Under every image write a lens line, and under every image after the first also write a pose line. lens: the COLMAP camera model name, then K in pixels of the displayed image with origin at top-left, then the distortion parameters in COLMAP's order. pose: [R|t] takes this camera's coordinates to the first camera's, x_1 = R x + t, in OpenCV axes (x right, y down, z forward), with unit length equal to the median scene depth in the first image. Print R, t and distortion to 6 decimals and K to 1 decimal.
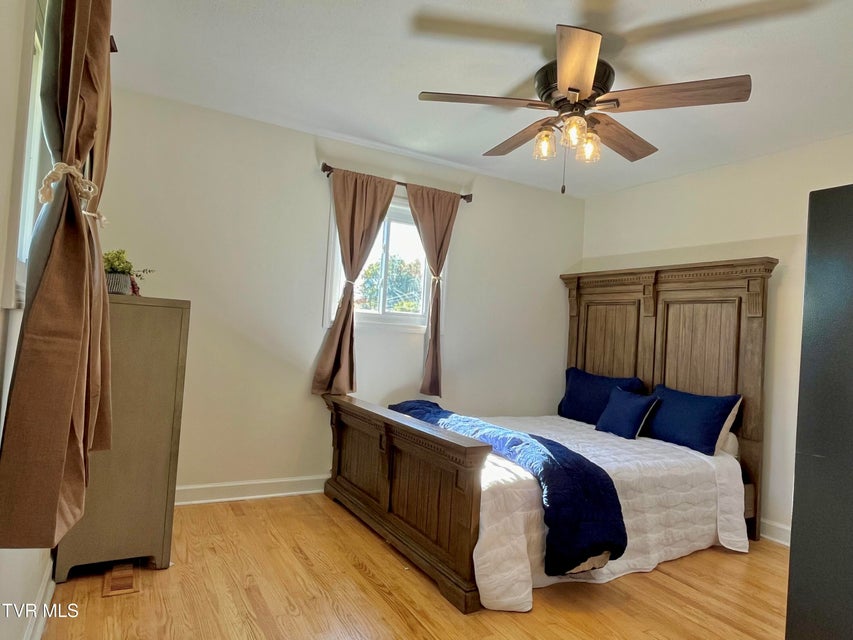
lens RADIAL K [[522.0, 0, 425.8], [0, 522.0, 317.5], [0, 0, 1]] dist [-0.007737, -0.000990]
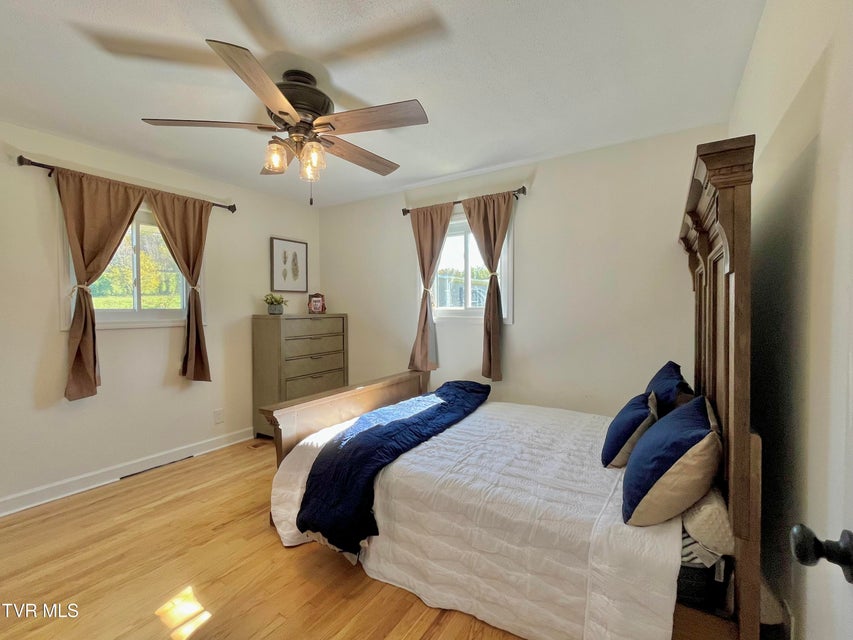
lens RADIAL K [[375.3, 0, 426.2], [0, 375.3, 318.7], [0, 0, 1]] dist [-0.004562, -0.000217]
pose [[0.481464, -0.043805, -0.875370, 0.697564], [0.061318, 0.997987, -0.016216, 0.025430], [0.874318, -0.045868, 0.483181, 0.518377]]
